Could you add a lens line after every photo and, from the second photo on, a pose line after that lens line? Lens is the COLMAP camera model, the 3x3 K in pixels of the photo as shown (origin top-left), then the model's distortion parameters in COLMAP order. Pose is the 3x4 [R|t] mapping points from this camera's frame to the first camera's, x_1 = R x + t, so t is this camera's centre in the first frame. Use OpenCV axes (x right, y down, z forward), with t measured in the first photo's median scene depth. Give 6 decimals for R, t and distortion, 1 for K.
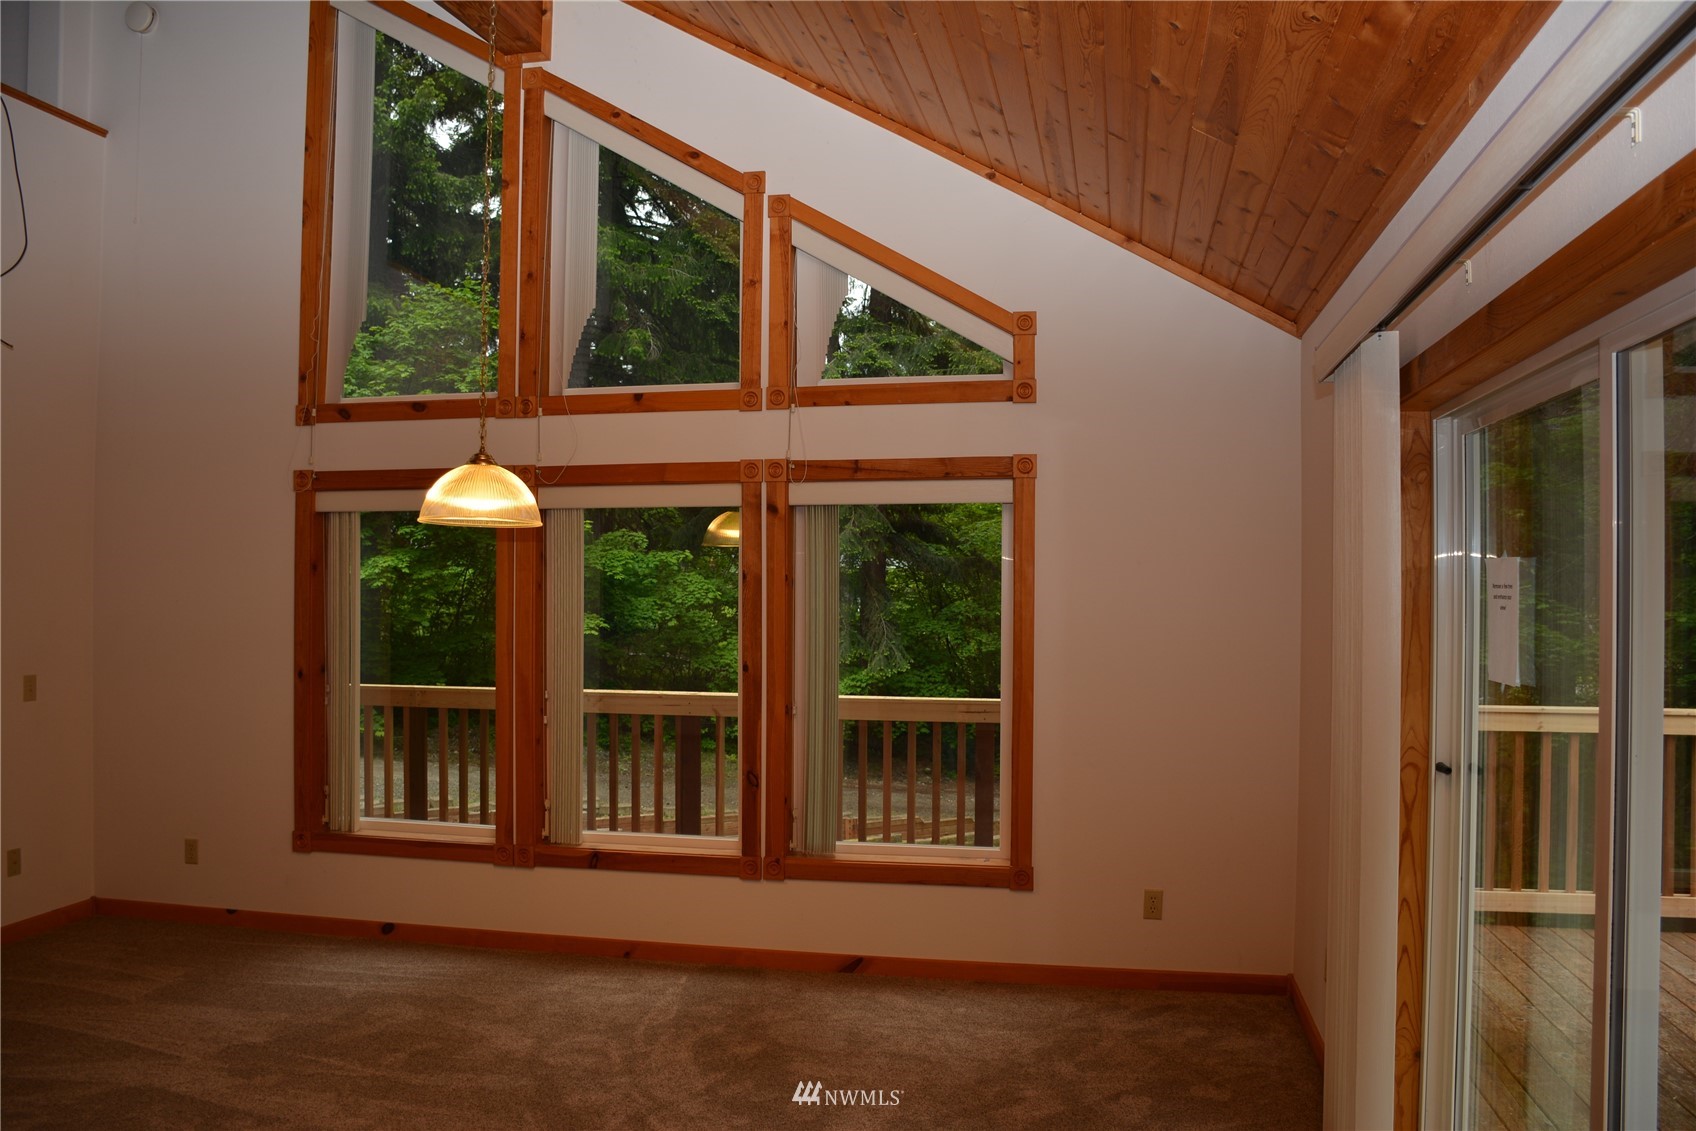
lens RADIAL K [[1329.0, 0, 841.4], [0, 1329.0, 564.2], [0, 0, 1]] dist [-0.144465, 0.091087]
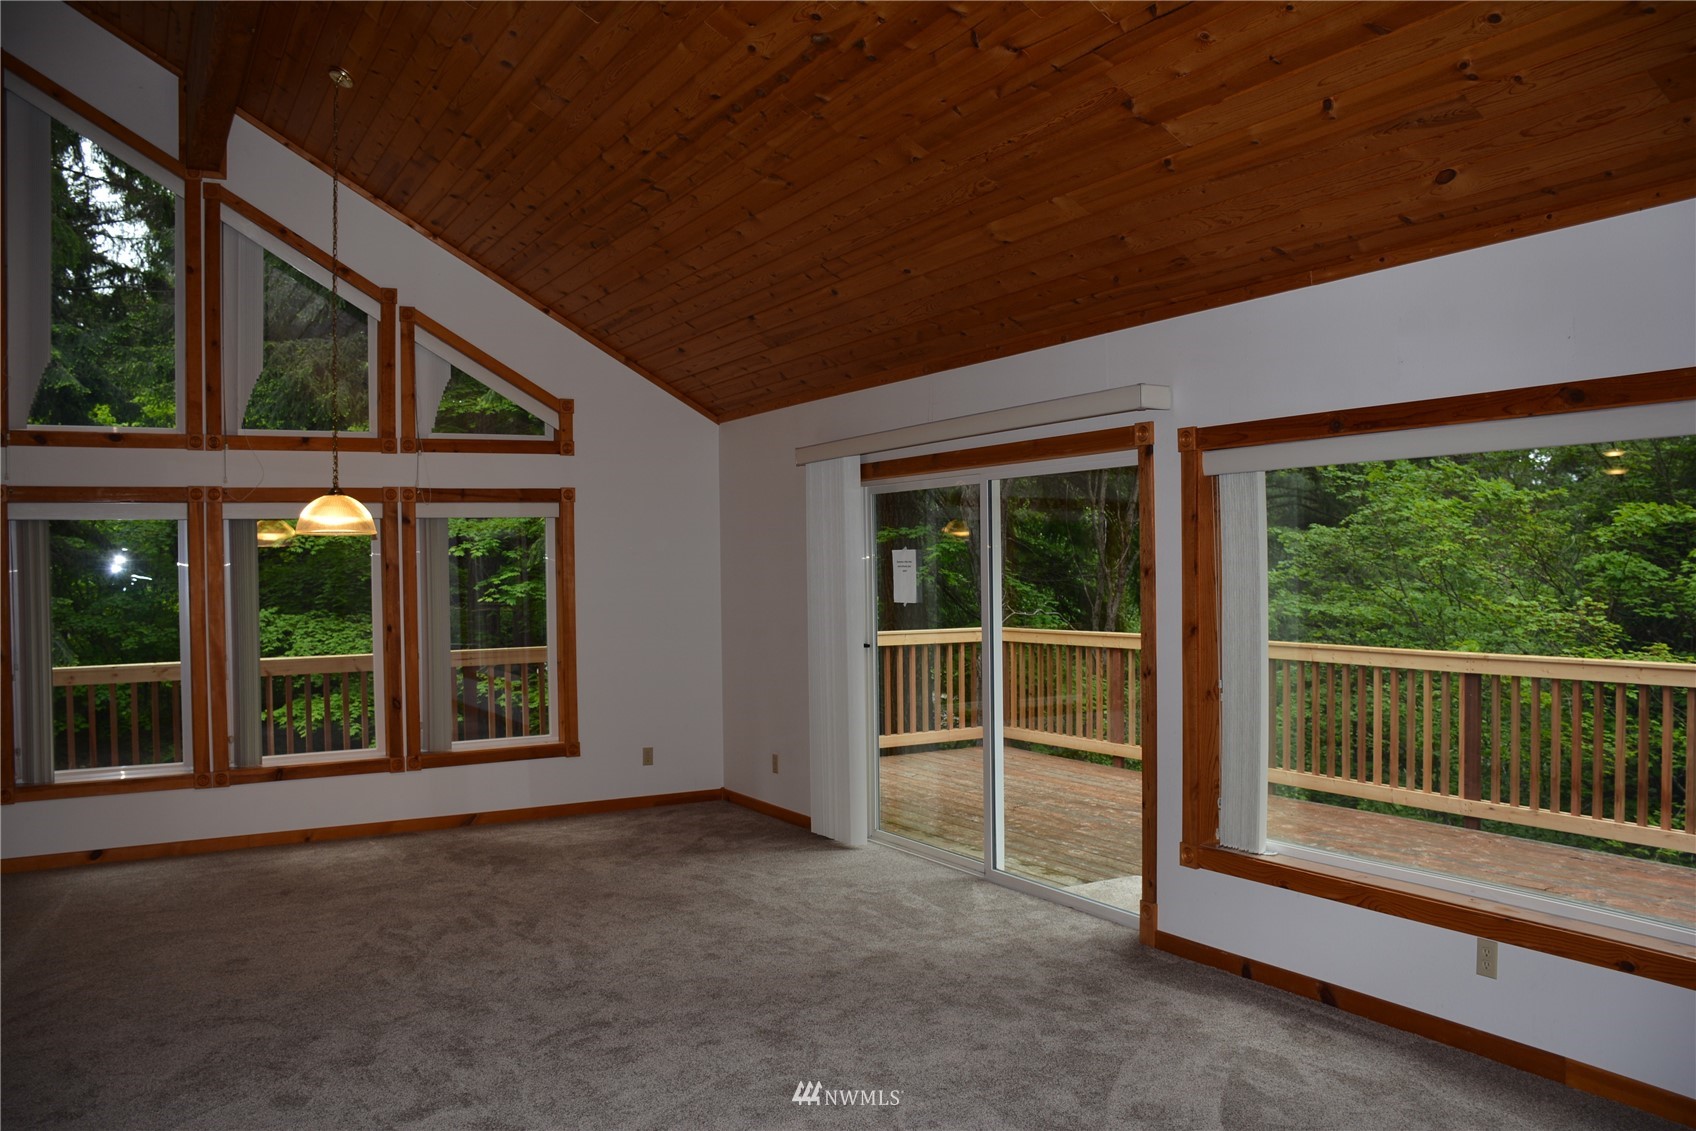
lens RADIAL K [[1329.0, 0, 855.7], [0, 1329.0, 564.7], [0, 0, 1]] dist [-0.144465, 0.091087]
pose [[0.748005, -0.017090, 0.663473, -0.648866], [0.011003, 0.999850, 0.013349, -0.006063], [-0.663602, -0.002685, 0.748081, -0.426739]]
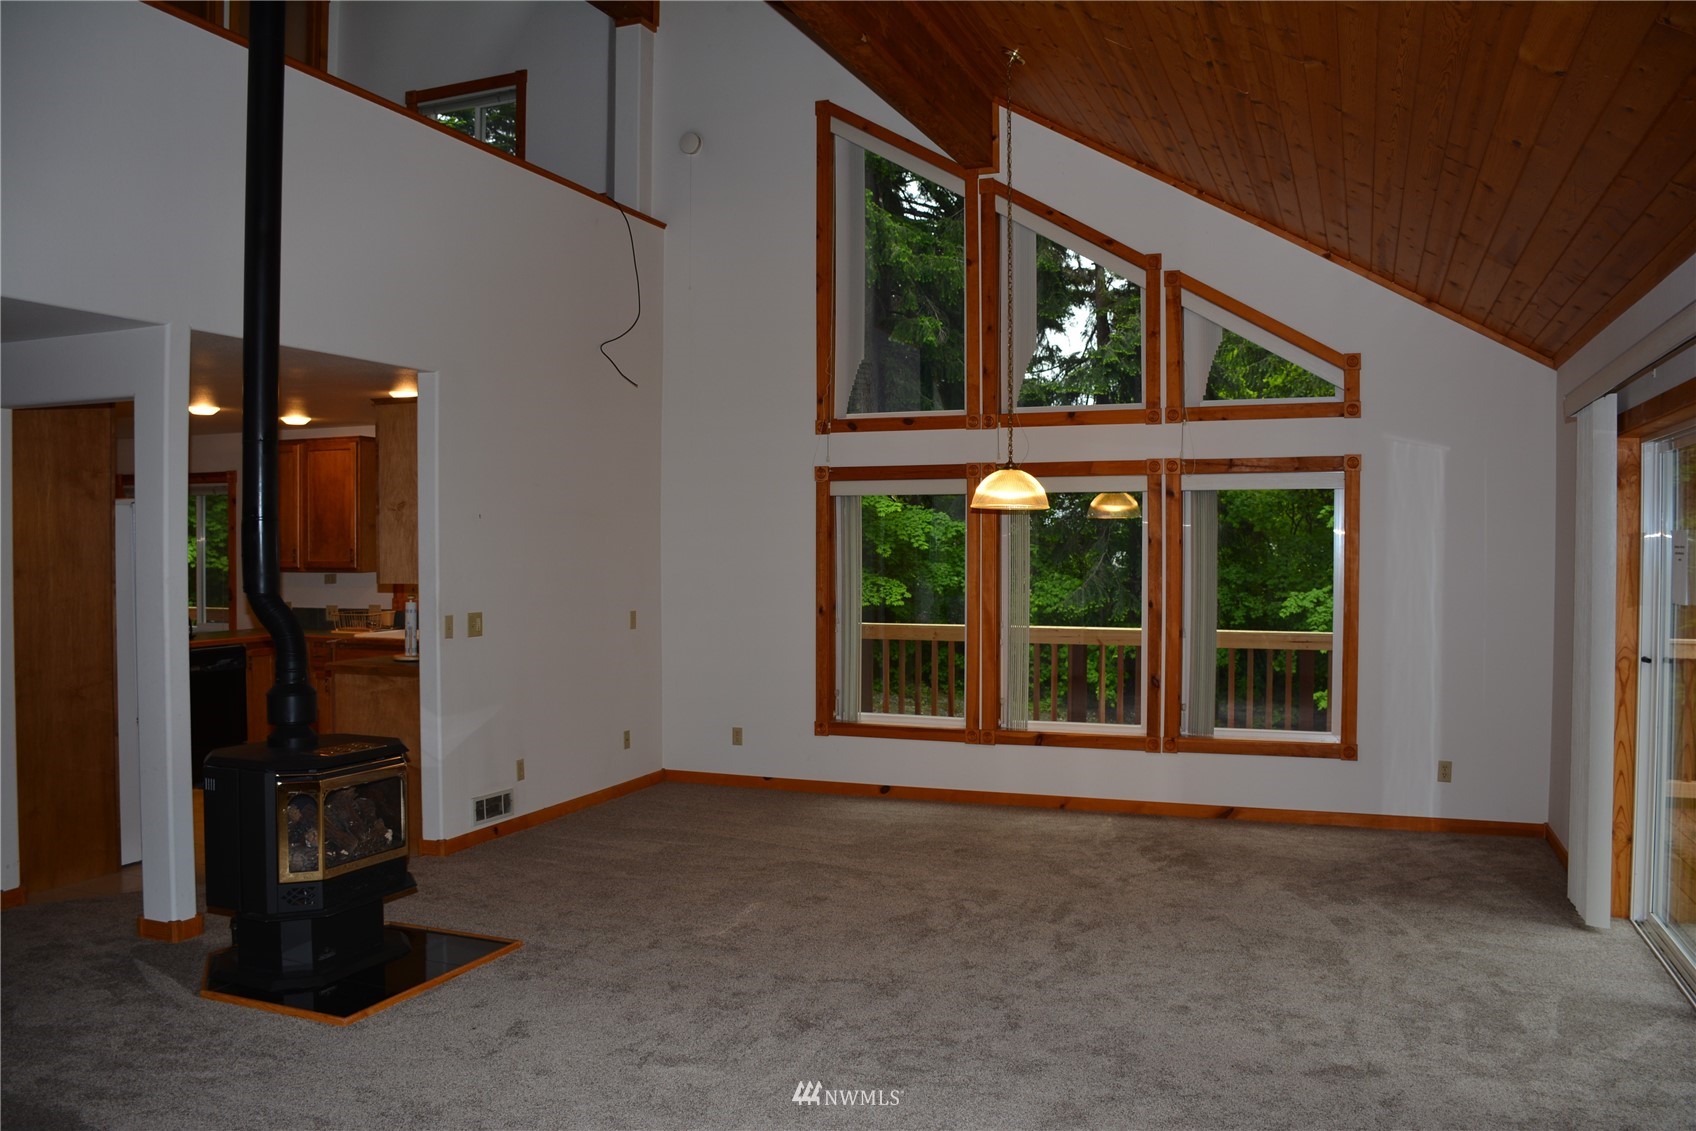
lens RADIAL K [[1329.0, 0, 840.2], [0, 1329.0, 565.1], [0, 0, 1]] dist [-0.144465, 0.091087]
pose [[0.984903, 0.000058, -0.173106, -0.156710], [0.004966, 0.999579, 0.028593, -0.006659], [0.173035, -0.029021, 0.984488, -0.458766]]
